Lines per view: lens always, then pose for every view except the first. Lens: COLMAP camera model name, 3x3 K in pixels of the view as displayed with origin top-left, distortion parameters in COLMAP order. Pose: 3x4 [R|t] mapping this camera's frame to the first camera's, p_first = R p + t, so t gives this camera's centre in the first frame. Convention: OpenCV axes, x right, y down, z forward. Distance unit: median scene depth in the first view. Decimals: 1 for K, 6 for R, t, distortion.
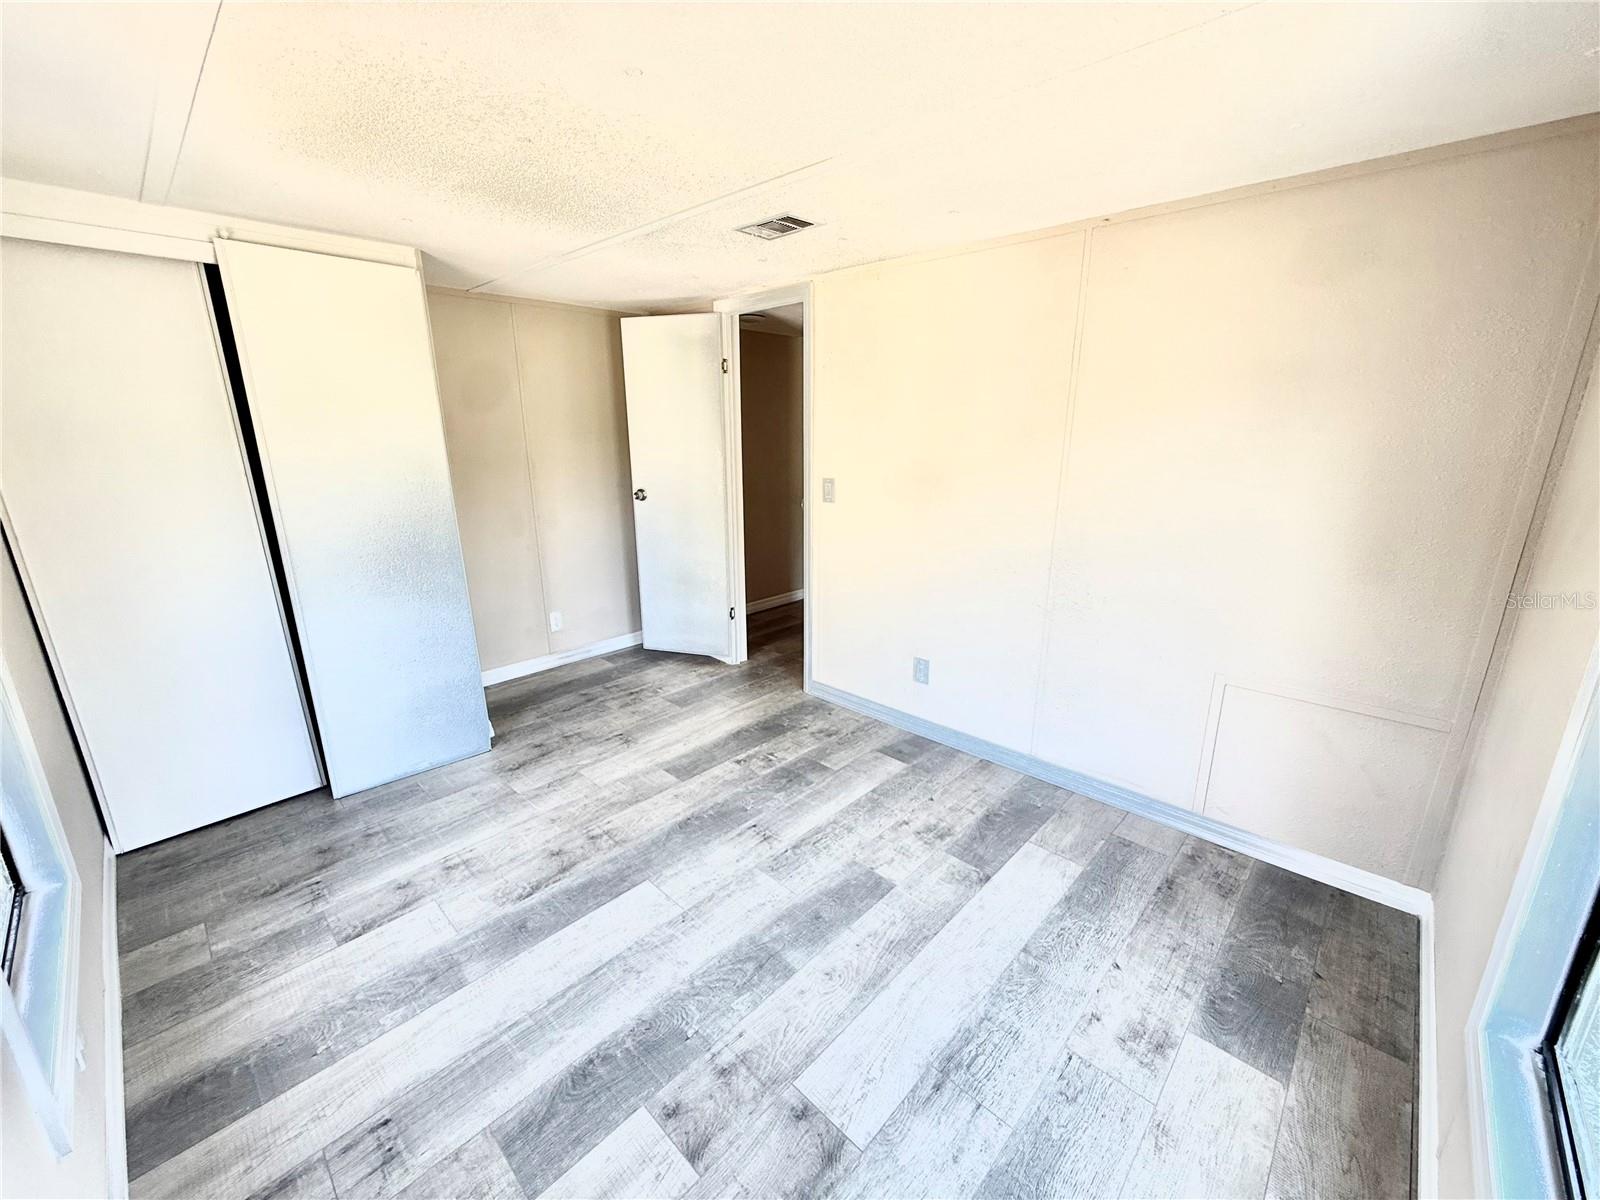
lens RADIAL K [[638.5, 0, 797.8], [0, 638.5, 604.8], [0, 0, 1]] dist [0.001626, -0.001431]
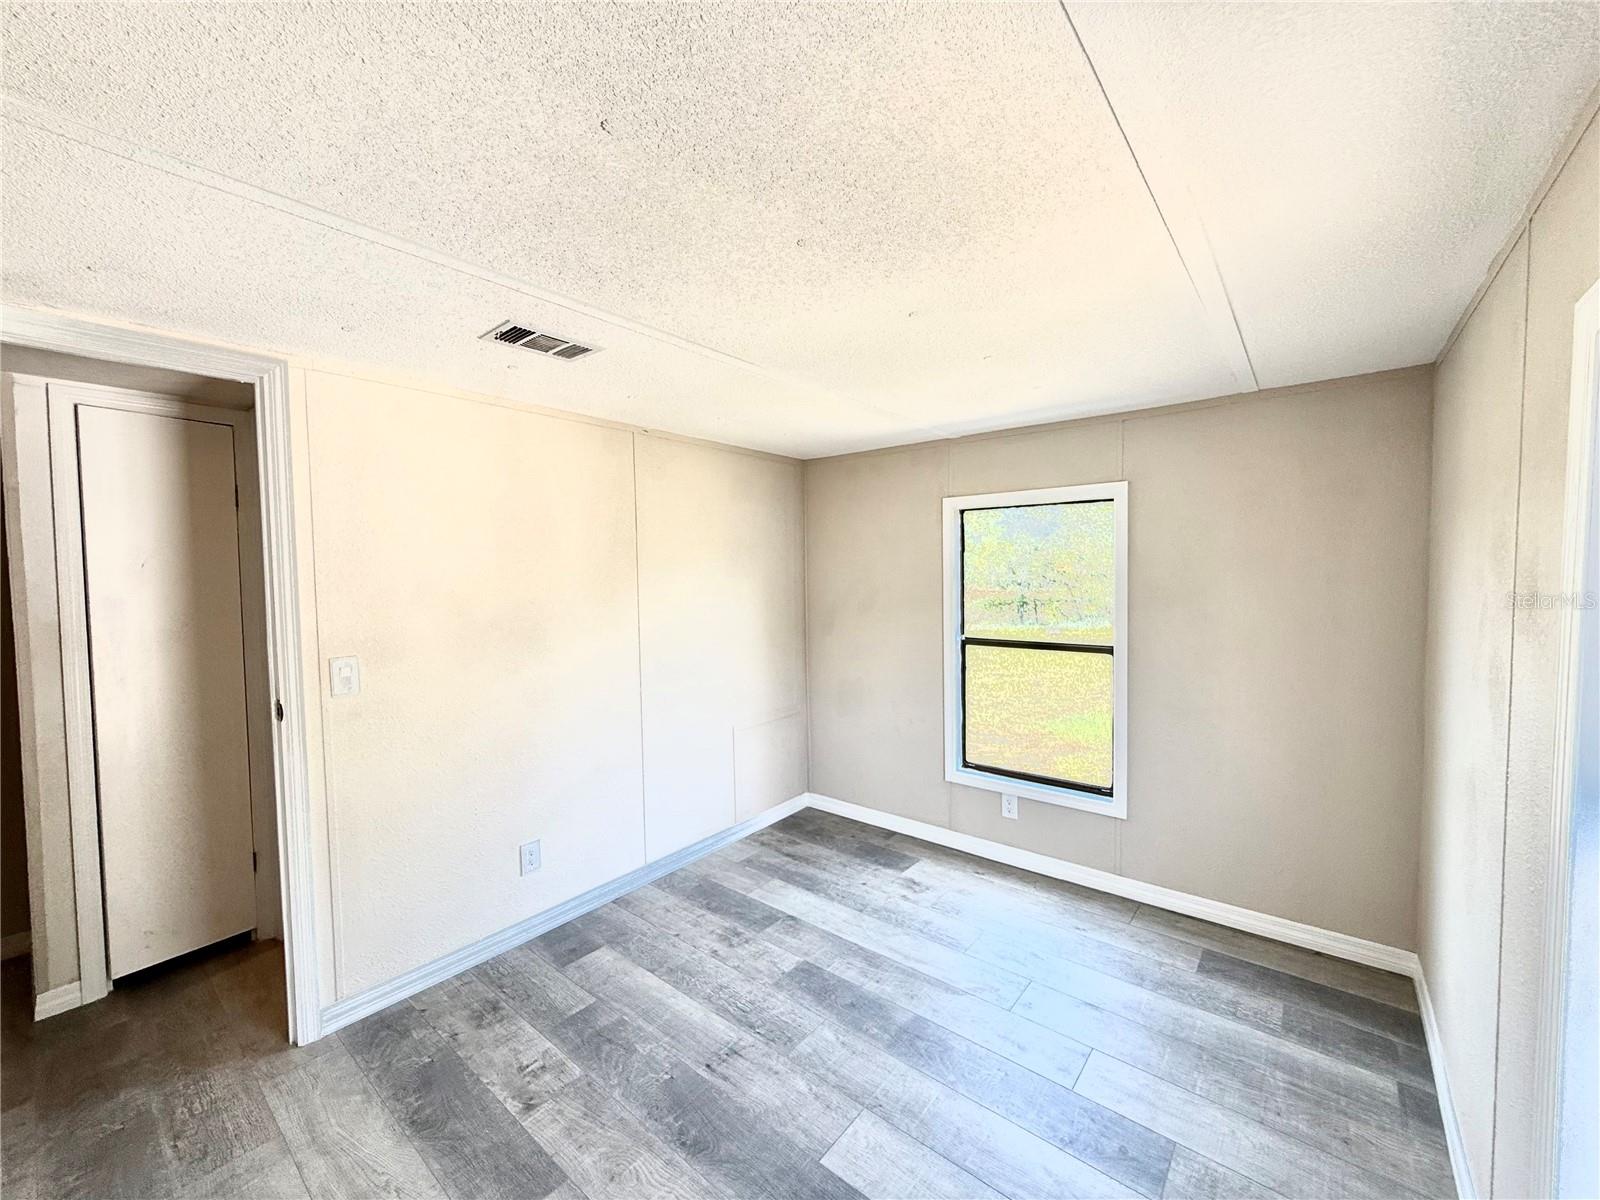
lens RADIAL K [[638.5, 0, 805.5], [0, 638.5, 601.6], [0, 0, 1]] dist [0.001626, -0.001431]
pose [[-0.077452, -0.042665, 0.996083, -0.874785], [0.280559, 0.957778, 0.062840, -0.226628], [-0.956707, 0.284327, -0.062212, 0.808781]]
